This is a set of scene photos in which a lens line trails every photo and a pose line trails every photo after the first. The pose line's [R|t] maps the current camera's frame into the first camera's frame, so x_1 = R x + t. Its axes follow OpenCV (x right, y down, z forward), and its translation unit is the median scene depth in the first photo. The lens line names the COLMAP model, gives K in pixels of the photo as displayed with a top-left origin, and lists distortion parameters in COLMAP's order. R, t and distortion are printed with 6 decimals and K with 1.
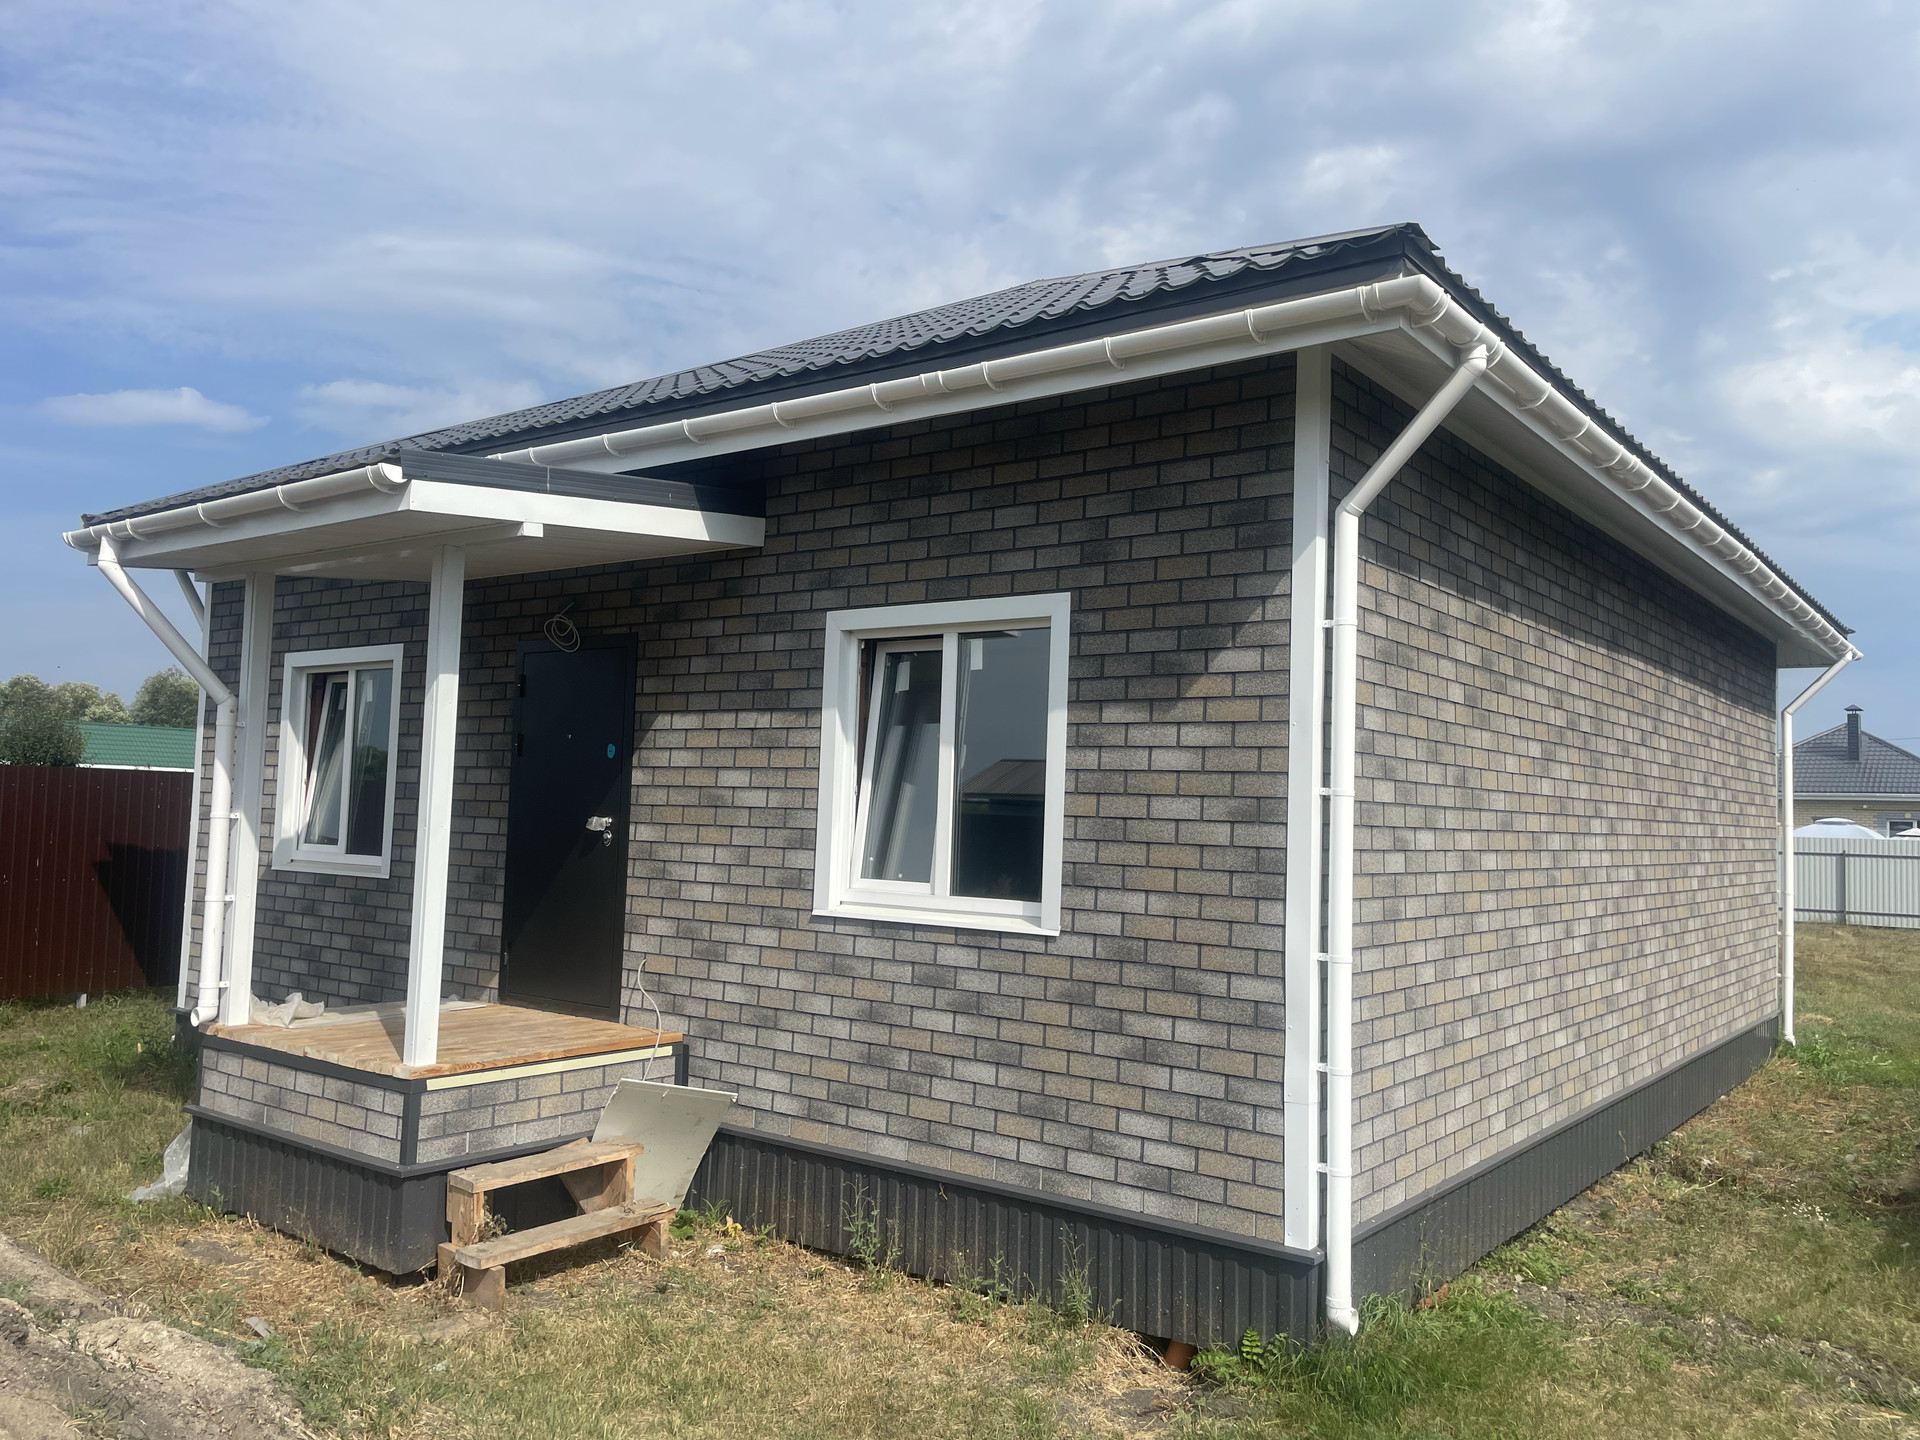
lens RADIAL K [[1462.4, 0, 966.3], [0, 1462.4, 719.0], [0, 0, 1]] dist [0.061198, -0.073658]
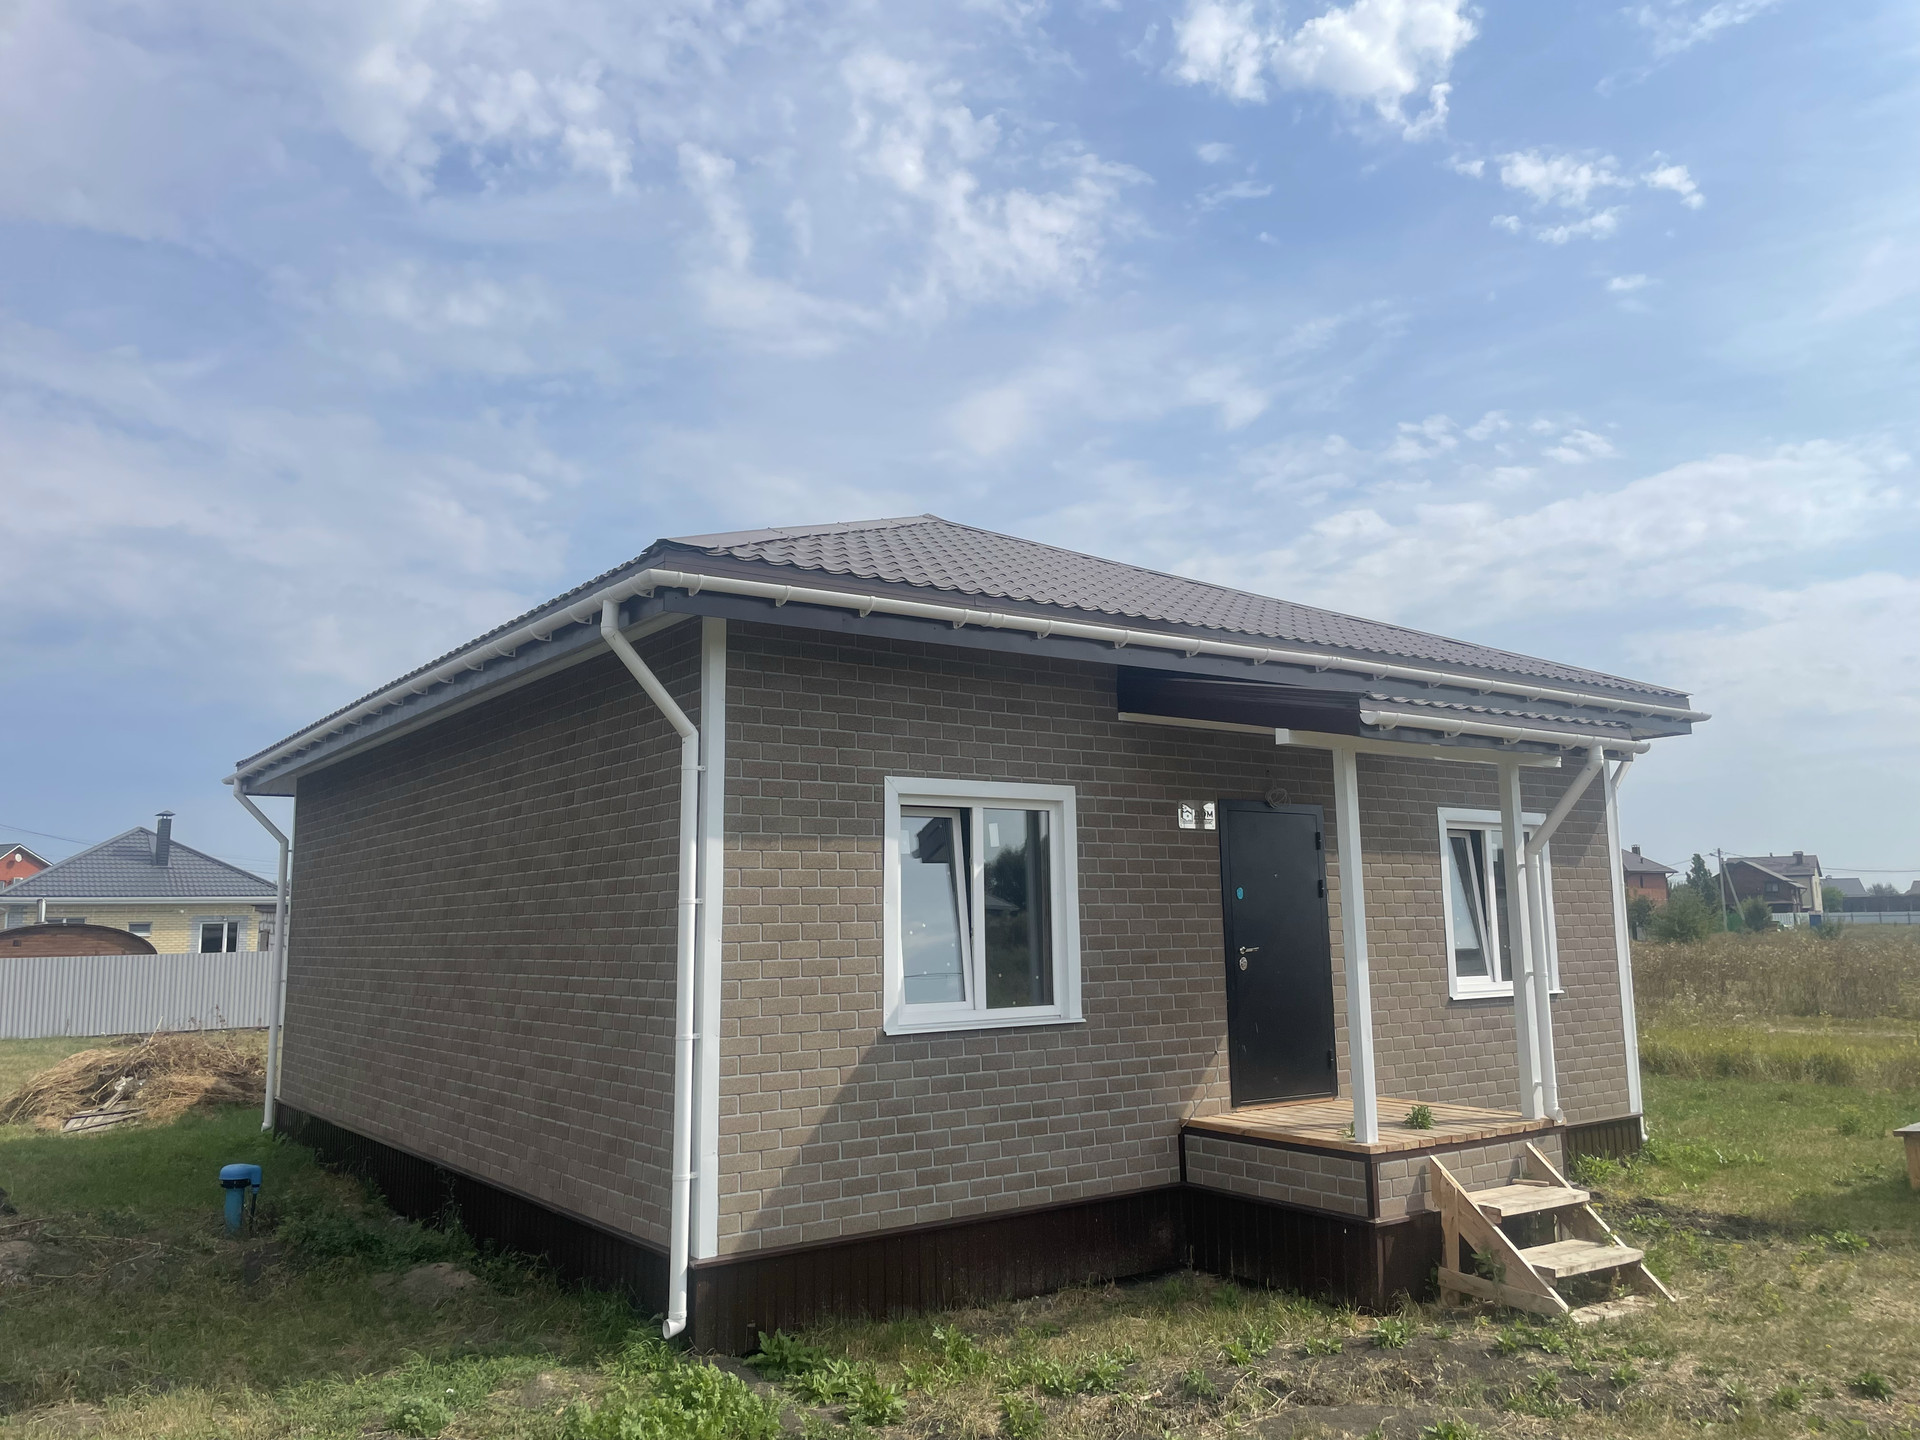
lens RADIAL K [[1462.4, 0, 994.3], [0, 1462.4, 679.0], [0, 0, 1]] dist [0.061198, -0.073658]
pose [[0.282001, 0.123414, 0.951443, -1.332733], [-0.035857, 0.992355, -0.118093, -0.004445], [-0.958744, -0.000814, 0.284271, 0.744264]]
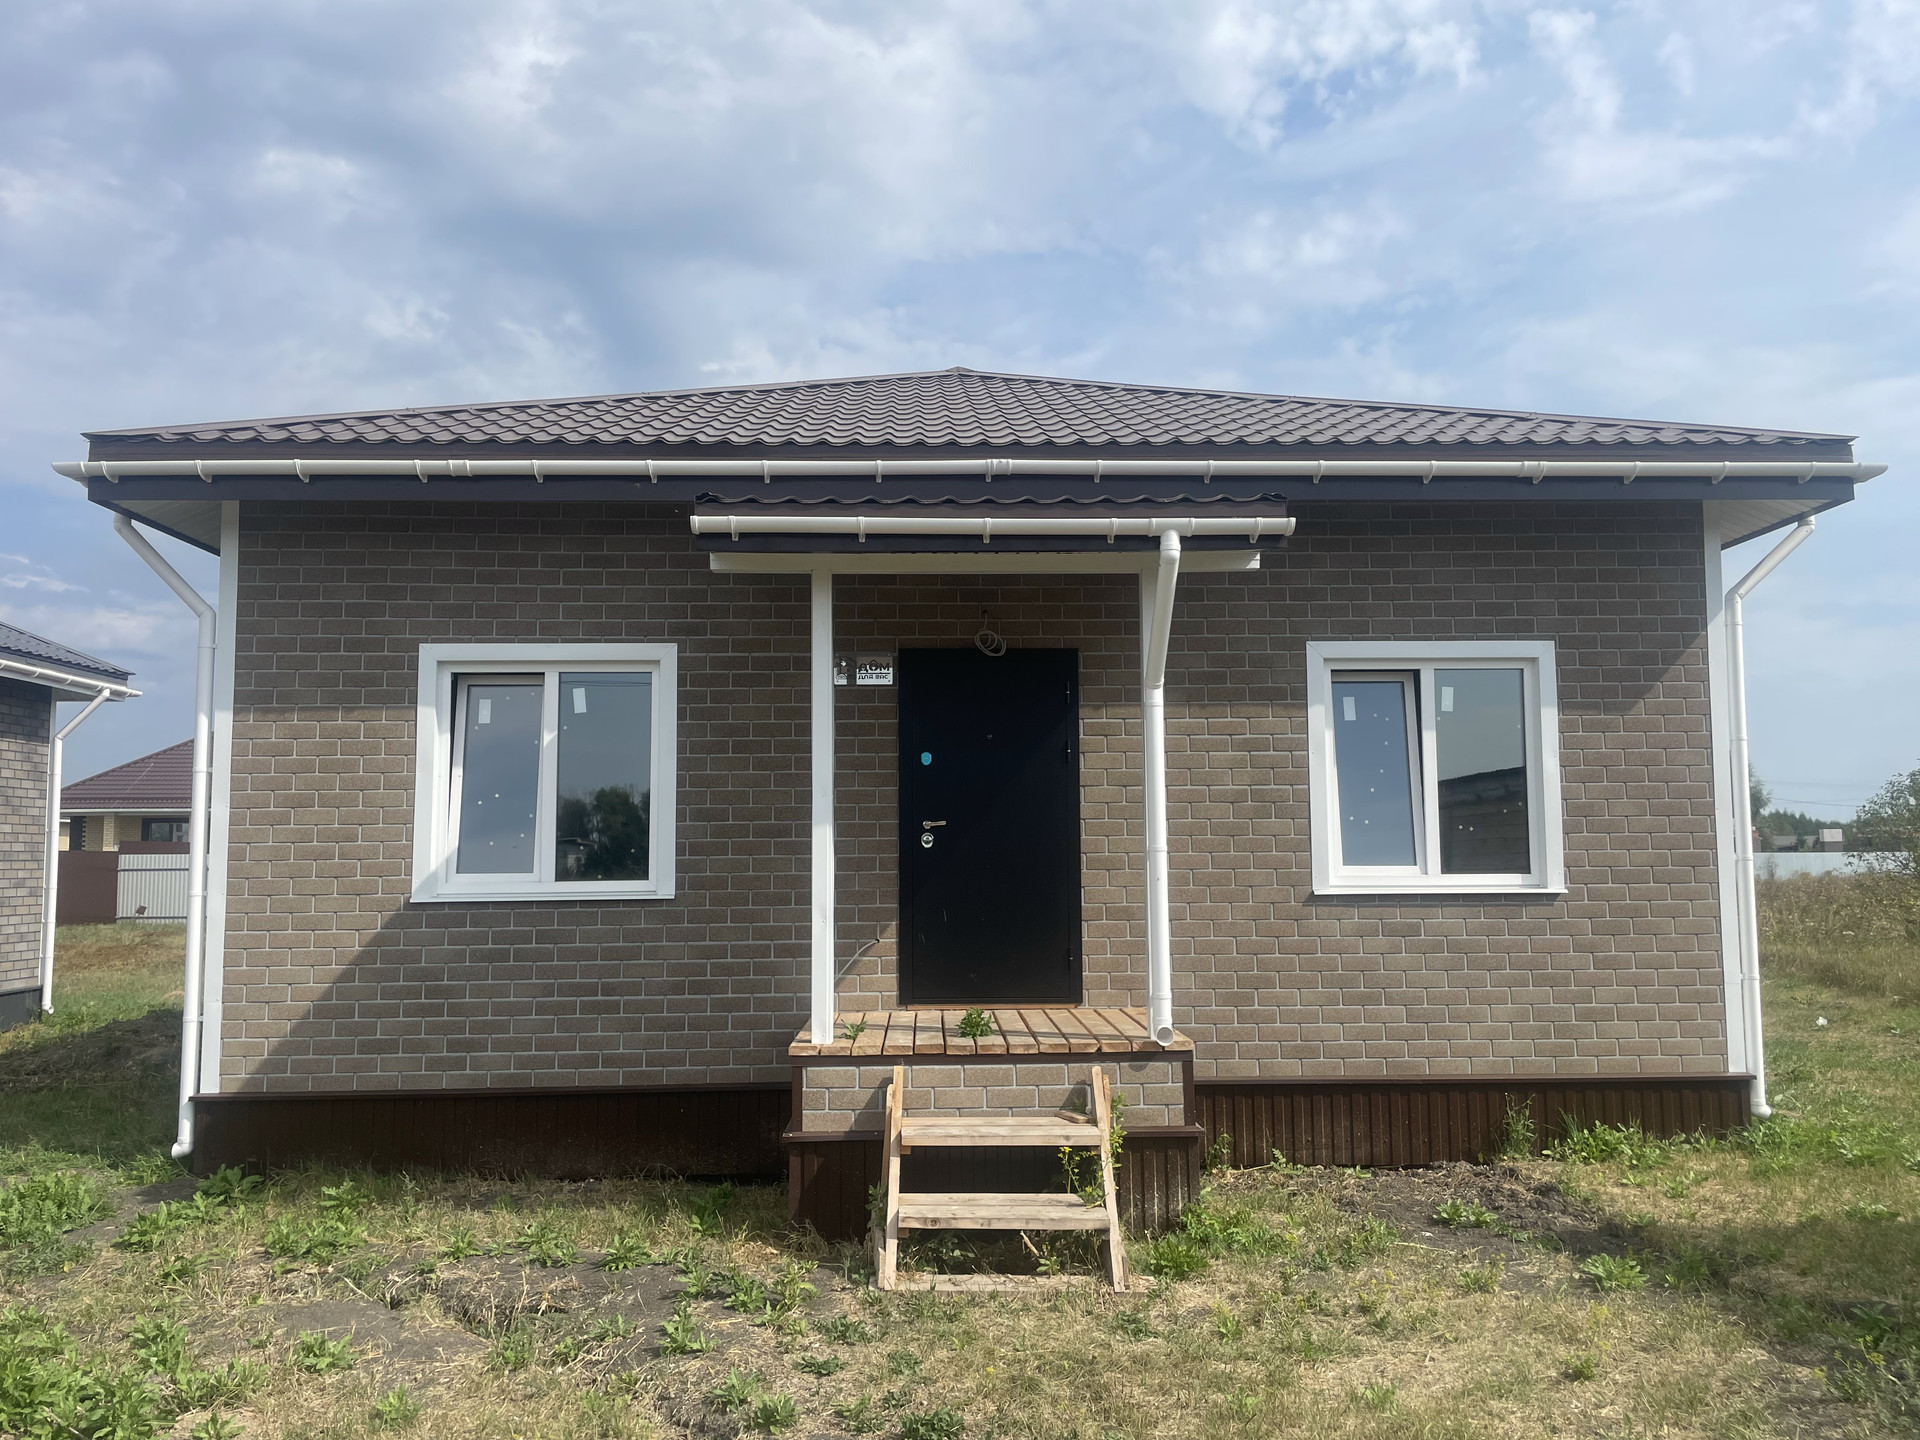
lens RADIAL K [[1462.4, 0, 973.7], [0, 1462.4, 712.3], [0, 0, 1]] dist [0.061198, -0.073658]
pose [[0.774064, 0.025662, 0.632587, -0.794254], [-0.007450, 0.999478, -0.031430, 0.017712], [-0.633063, 0.019616, 0.773851, 0.168200]]
